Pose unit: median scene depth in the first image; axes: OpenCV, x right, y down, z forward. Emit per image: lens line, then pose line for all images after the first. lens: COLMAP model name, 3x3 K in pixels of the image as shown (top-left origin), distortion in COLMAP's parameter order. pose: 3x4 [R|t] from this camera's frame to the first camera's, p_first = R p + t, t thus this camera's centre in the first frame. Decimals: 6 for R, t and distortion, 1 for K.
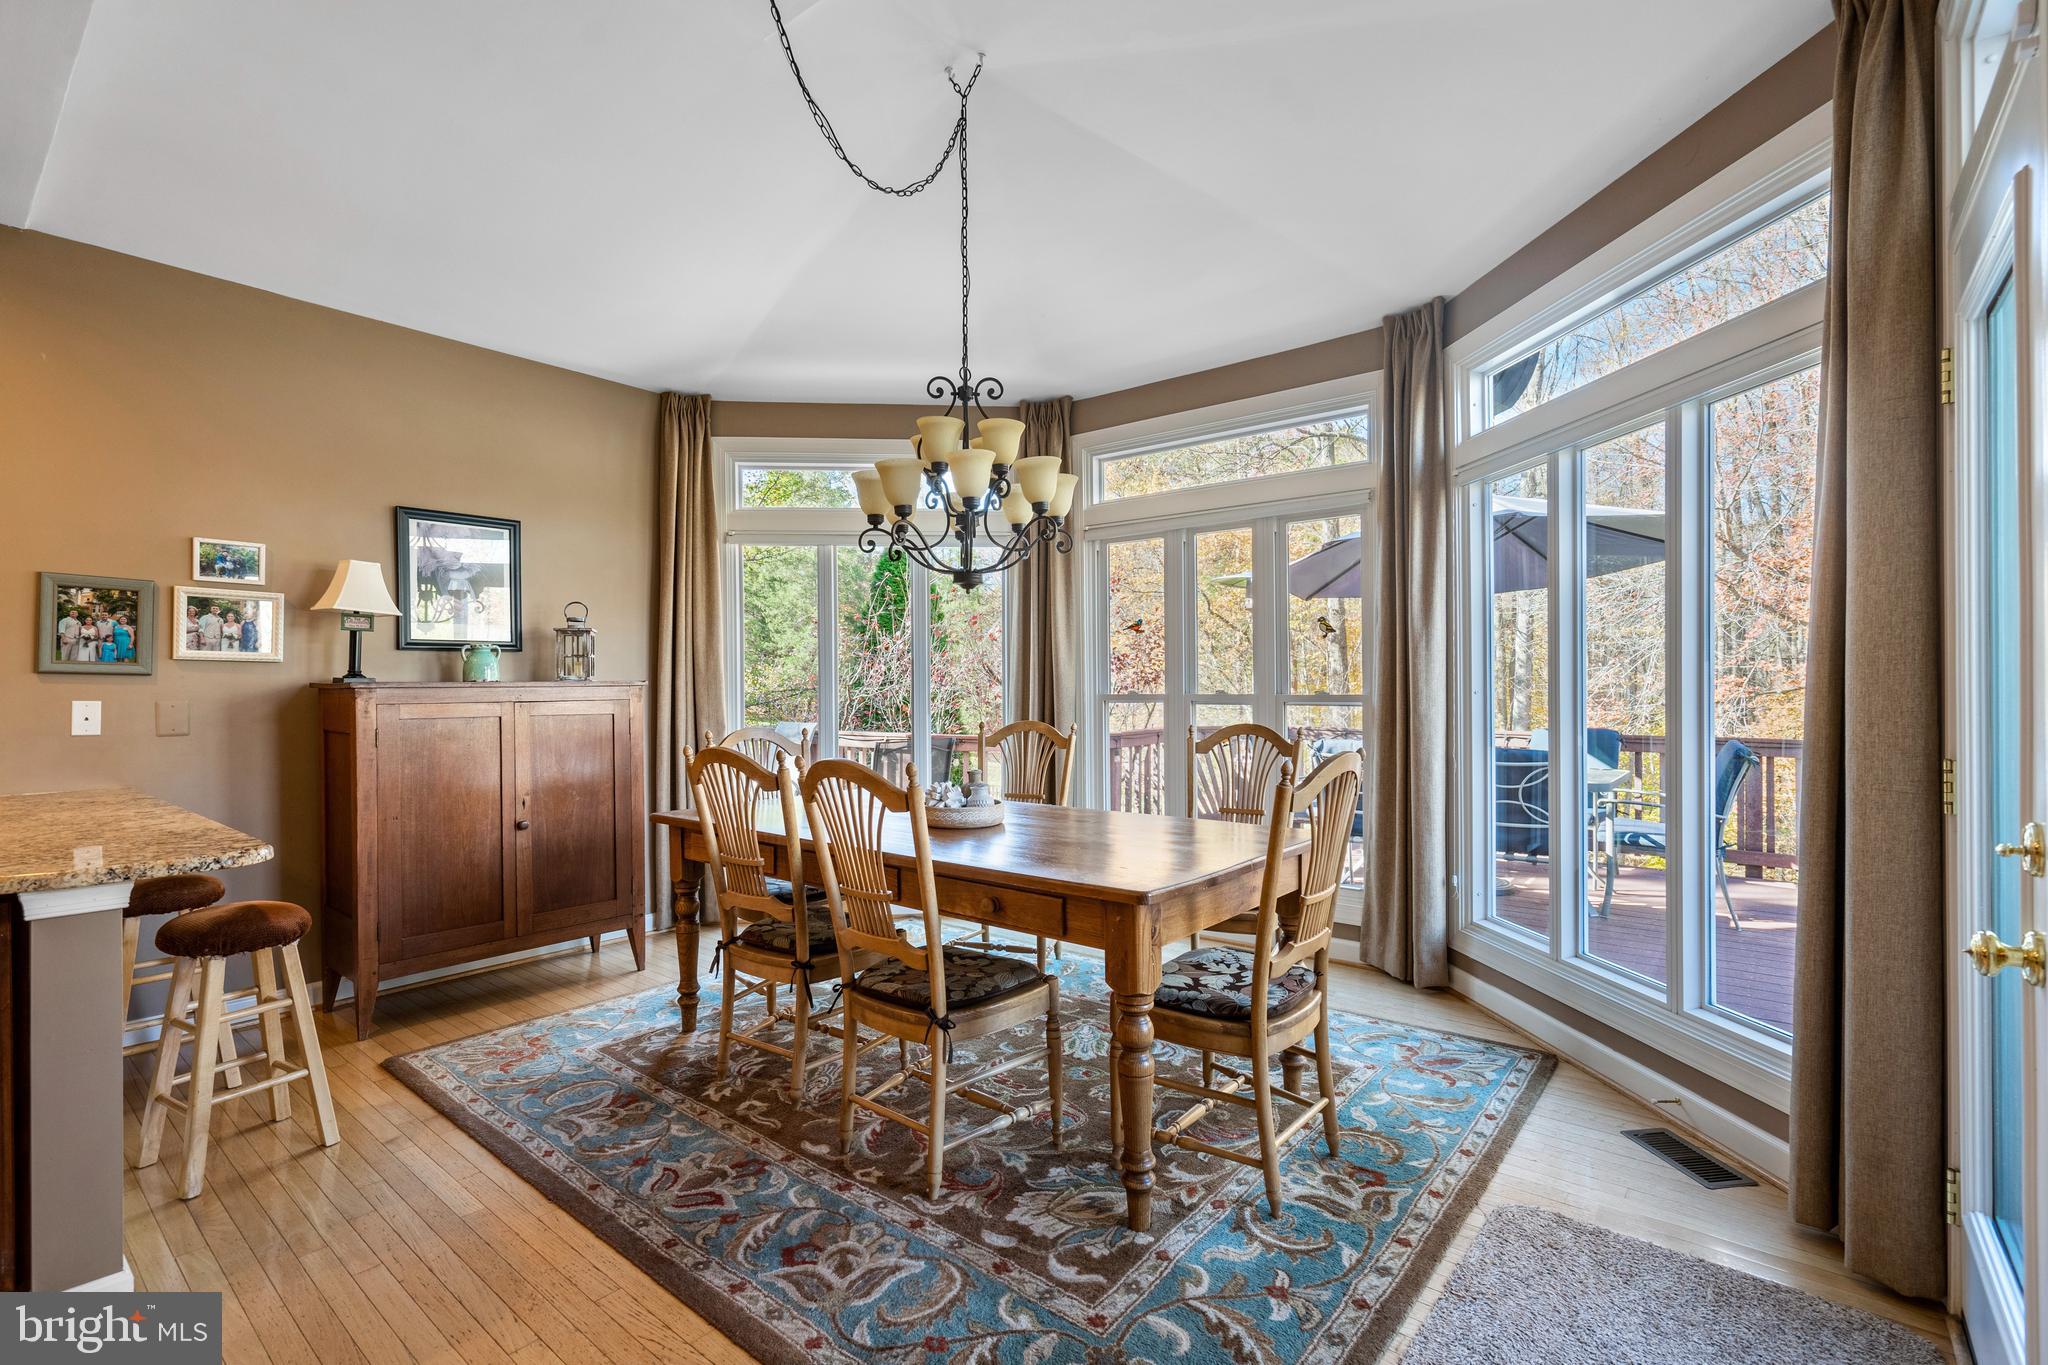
lens RADIAL K [[936.8, 0, 1019.2], [0, 936.8, 683.1], [0, 0, 1]] dist [-0.003505, 0.002819]
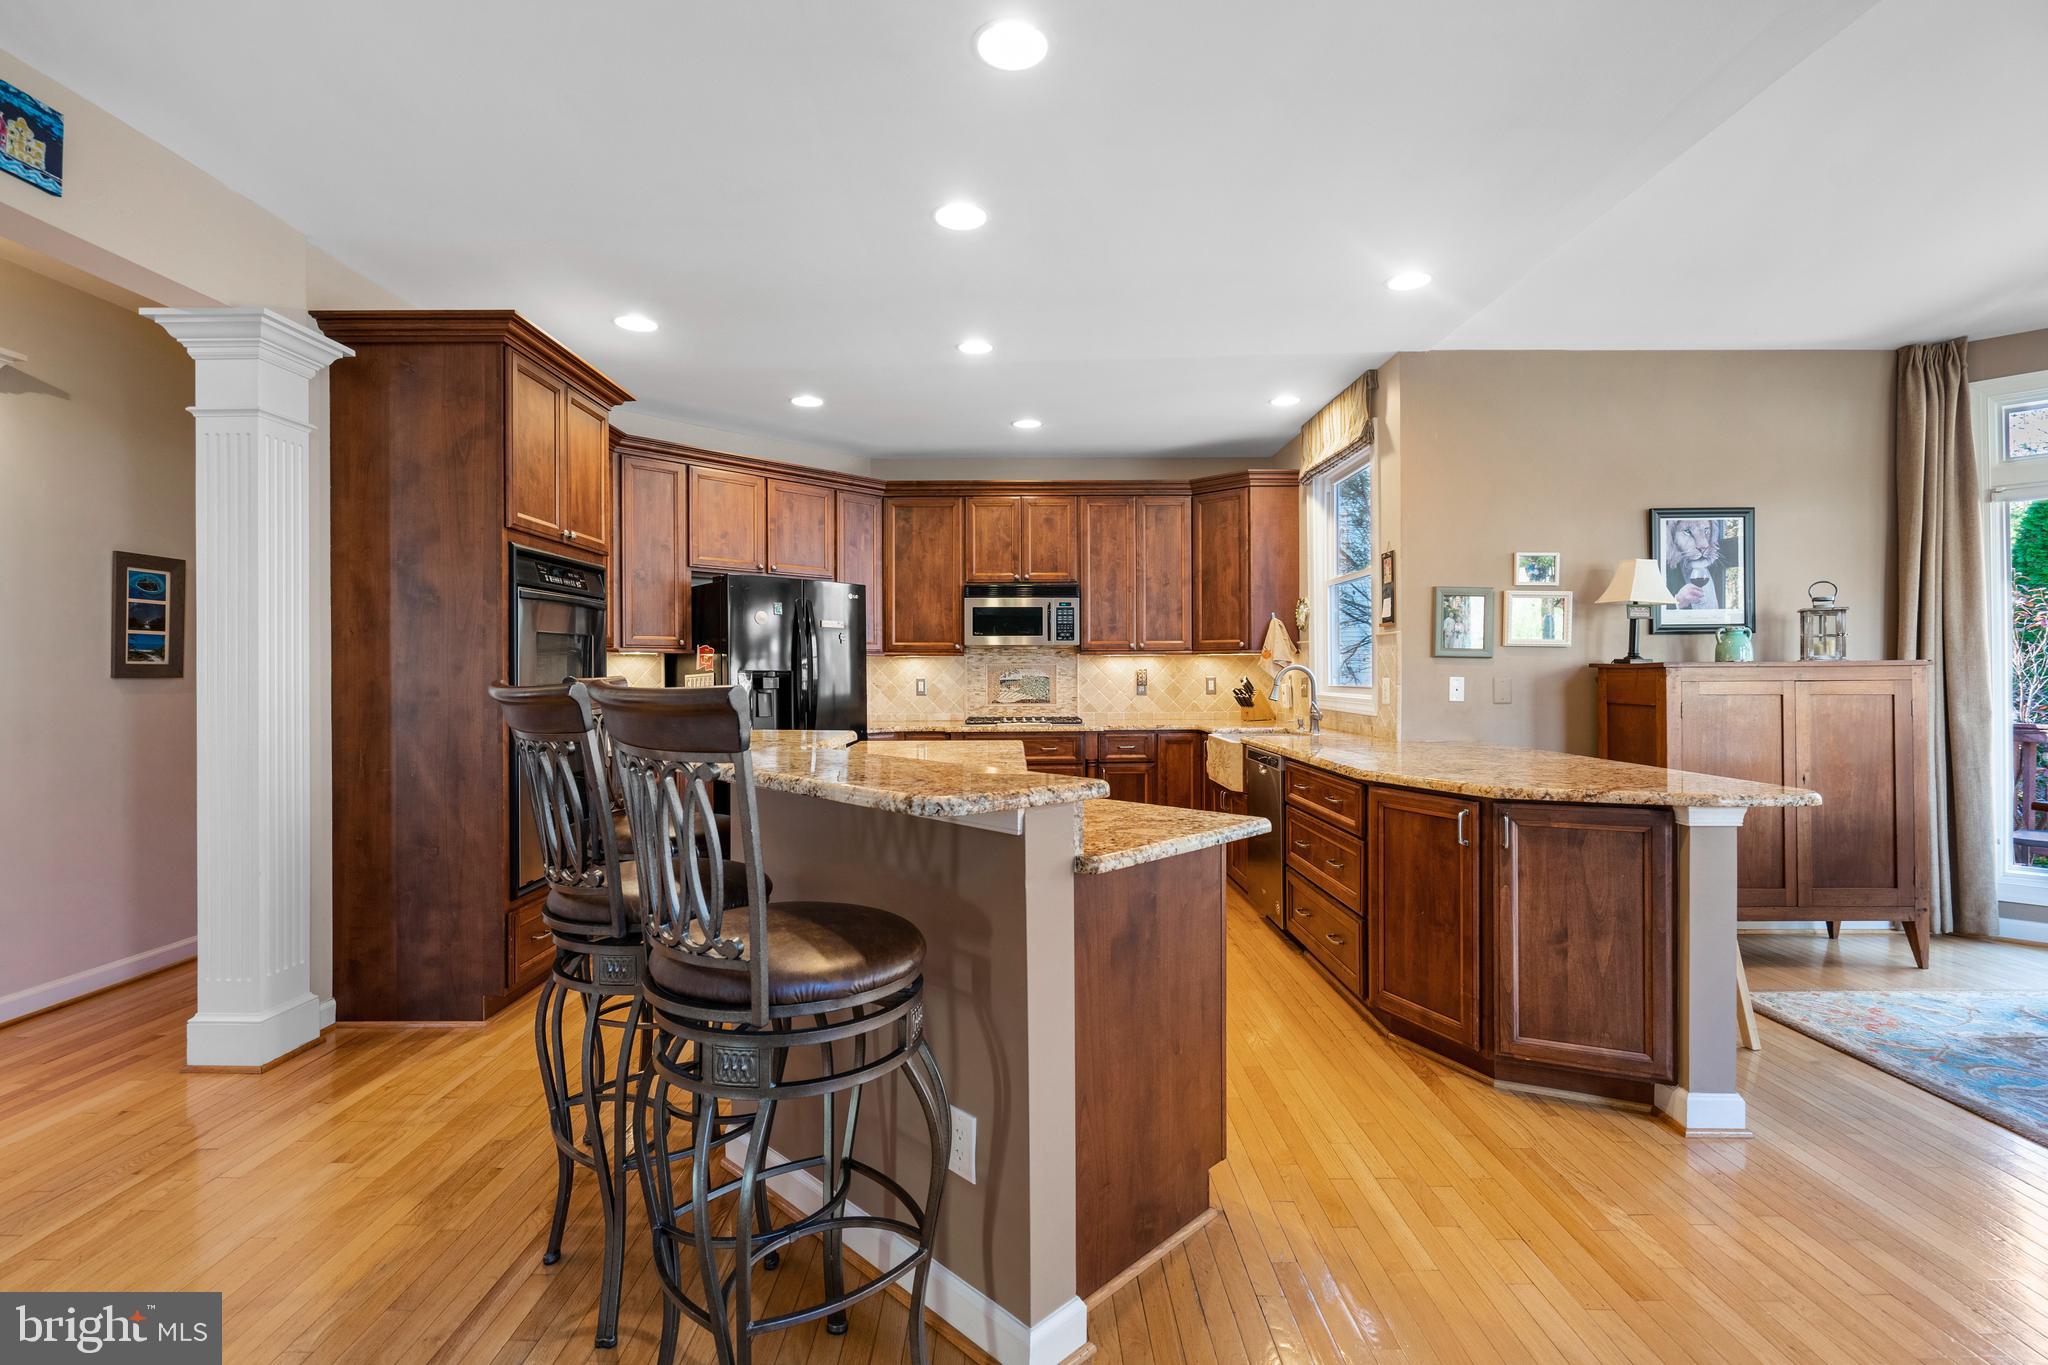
lens RADIAL K [[936.8, 0, 1020.2], [0, 936.8, 669.6], [0, 0, 1]] dist [-0.003505, 0.002819]
pose [[0.634487, -0.000570, -0.772933, -0.291251], [0.002259, 0.999997, 0.001116, 0.004550], [0.772930, -0.002454, 0.634486, -0.341628]]
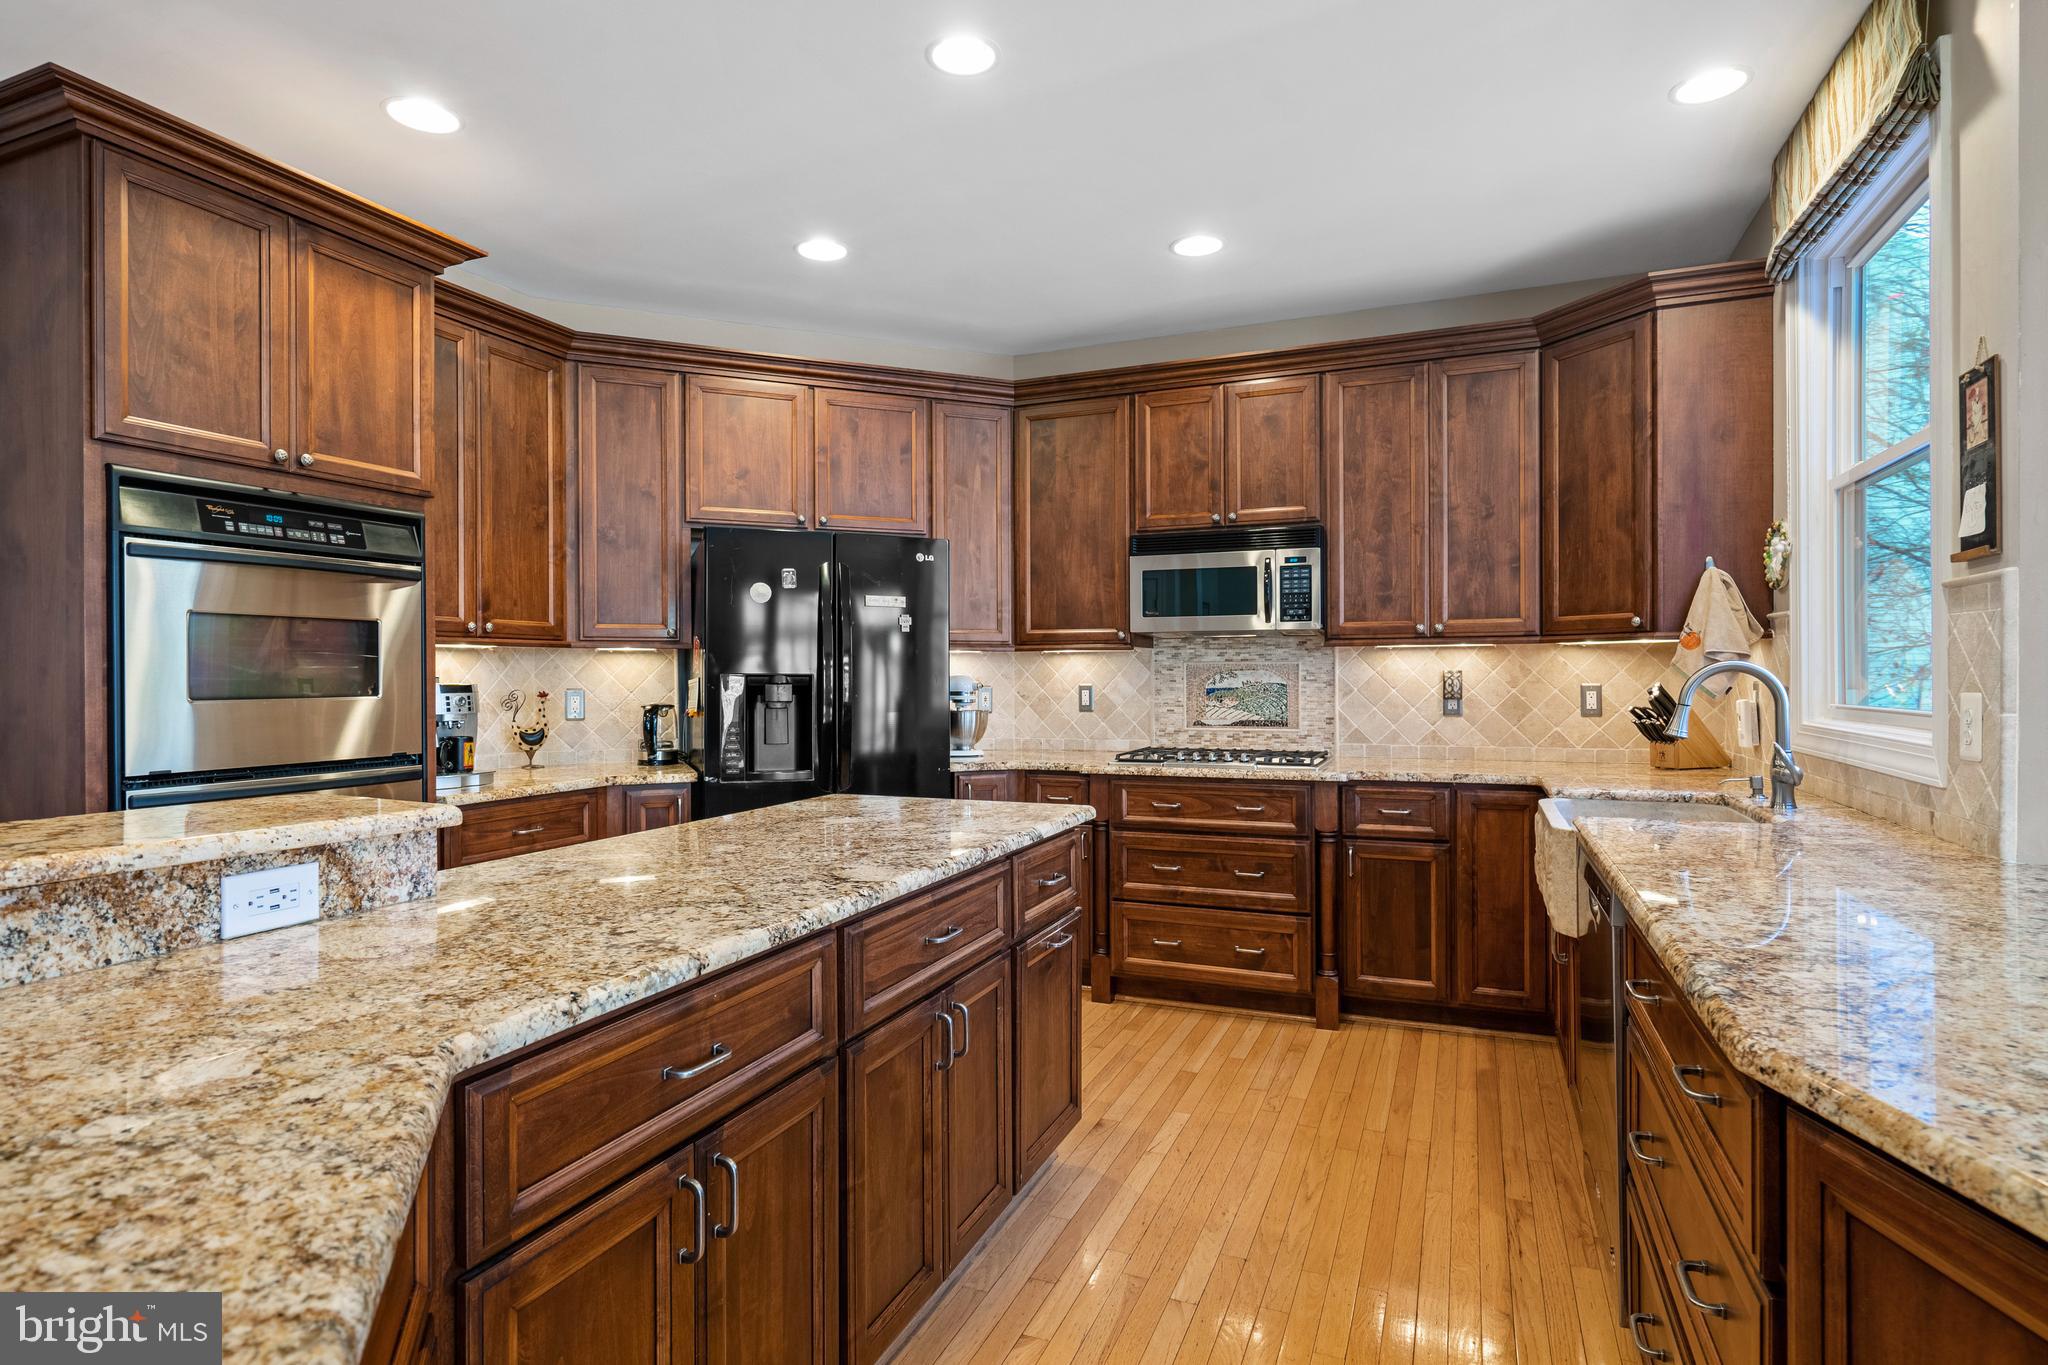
lens RADIAL K [[1058.1, 0, 1013.9], [0, 1058.1, 679.2], [0, 0, 1]] dist [0.003796, -0.001121]
pose [[0.279745, 0.006109, -0.960055, -0.564050], [0.003486, 0.999967, 0.007379, 0.005502], [0.960068, -0.005411, 0.279714, 0.209458]]
